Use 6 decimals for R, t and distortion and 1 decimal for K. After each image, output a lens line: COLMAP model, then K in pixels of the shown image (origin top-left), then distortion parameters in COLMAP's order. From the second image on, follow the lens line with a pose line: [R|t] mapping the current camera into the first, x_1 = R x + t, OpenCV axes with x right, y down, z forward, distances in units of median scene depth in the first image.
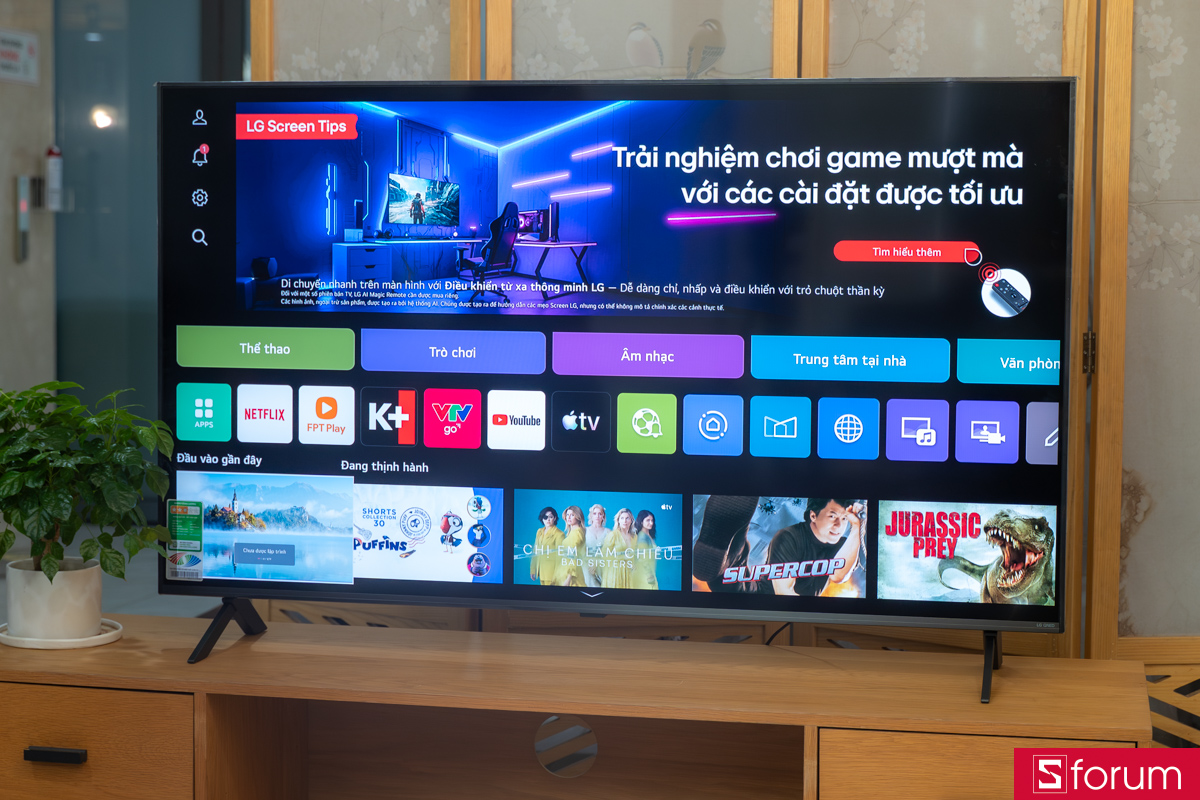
lens RADIAL K [[2333.0, 0, 570.6], [0, 2333.0, 376.4], [0, 0, 1]] dist [0.010687, 0.077397]
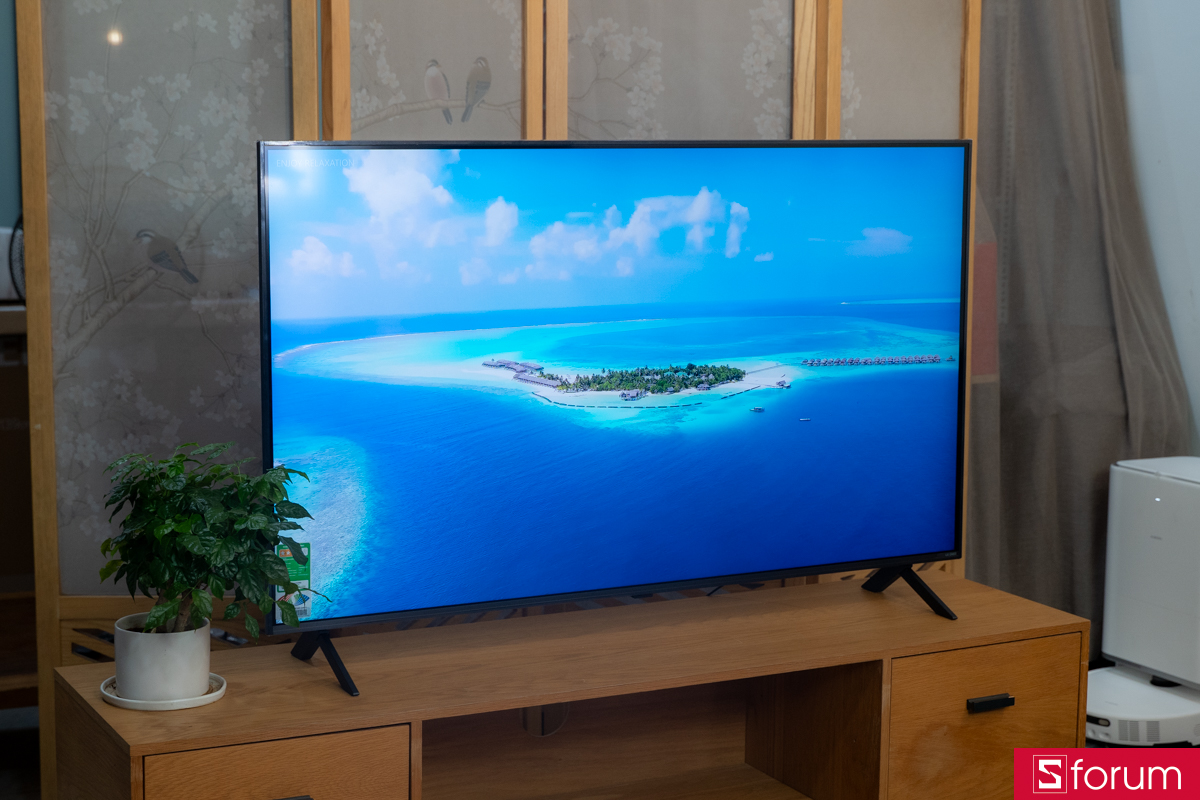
lens RADIAL K [[2147.3, 0, 600.0], [0, 2147.3, 400.0], [0, 0, 1]] dist [0.006147, 0.107309]
pose [[0.766329, -0.088840, 0.636276, -0.668174], [0.041493, 0.995169, 0.088976, -0.090484], [-0.641107, -0.041784, 0.766313, 0.181998]]
